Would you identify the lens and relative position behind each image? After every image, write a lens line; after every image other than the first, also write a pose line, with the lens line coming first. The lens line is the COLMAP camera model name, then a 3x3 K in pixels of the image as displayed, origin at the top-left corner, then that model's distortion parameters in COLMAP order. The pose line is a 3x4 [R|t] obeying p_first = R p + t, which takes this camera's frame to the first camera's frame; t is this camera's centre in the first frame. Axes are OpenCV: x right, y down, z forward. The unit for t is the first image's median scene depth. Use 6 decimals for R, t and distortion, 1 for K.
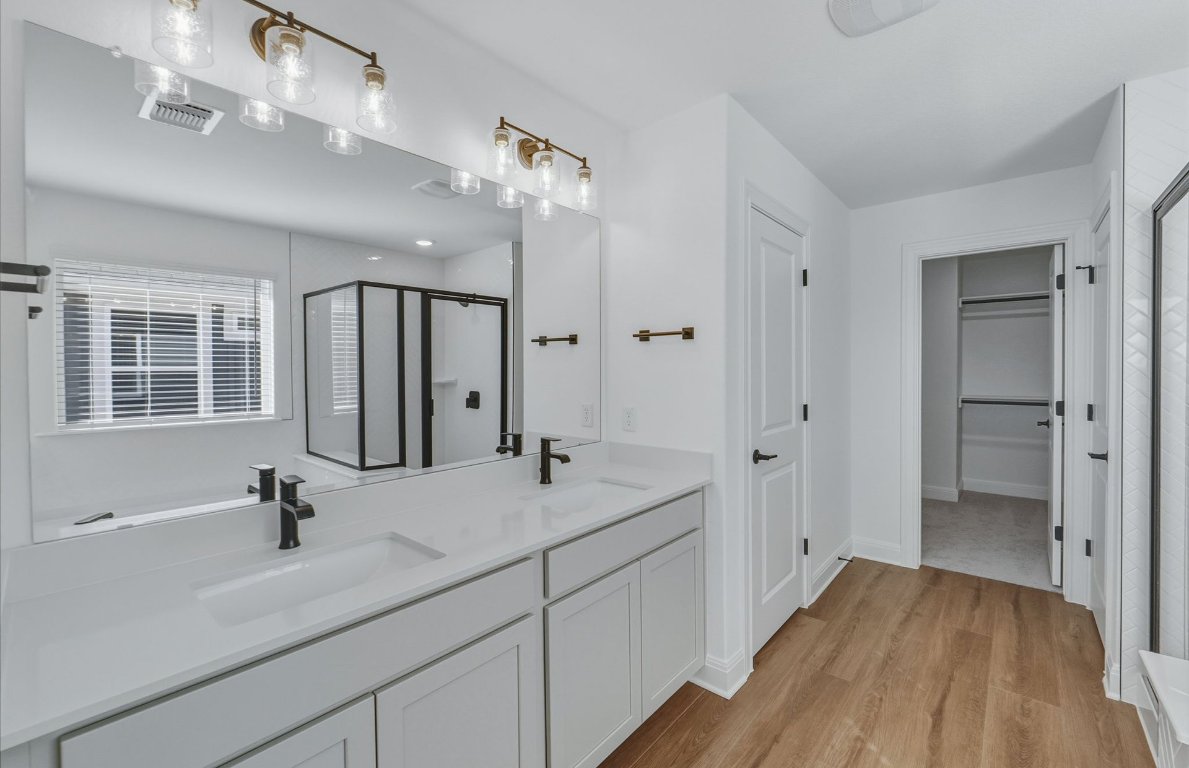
lens RADIAL K [[503.1, 0, 594.9], [0, 503.1, 376.8], [0, 0, 1]] dist [-0.003333, -0.000519]
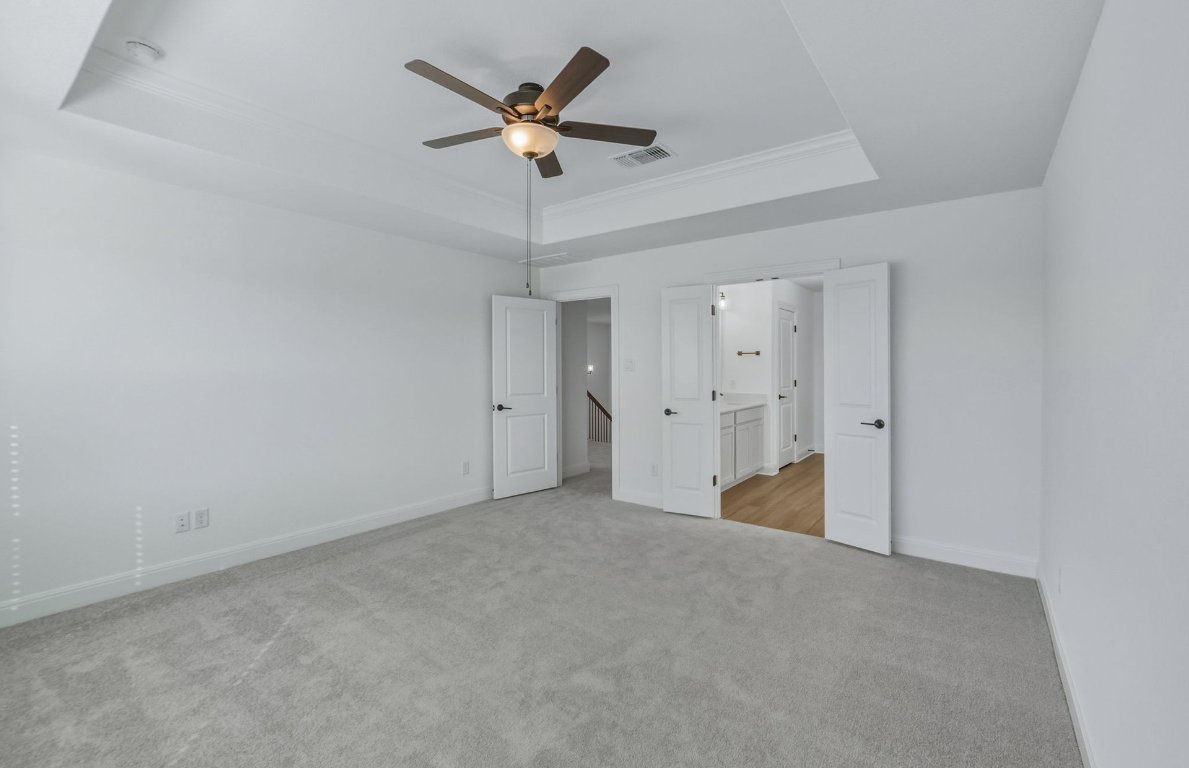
lens RADIAL K [[503.1, 0, 599.2], [0, 503.1, 378.2], [0, 0, 1]] dist [-0.003333, -0.000519]
pose [[0.998795, -0.000278, 0.049072, -1.035738], [-0.000027, 0.999981, 0.006225, 0.047577], [-0.049073, -0.006219, 0.998776, -2.208940]]
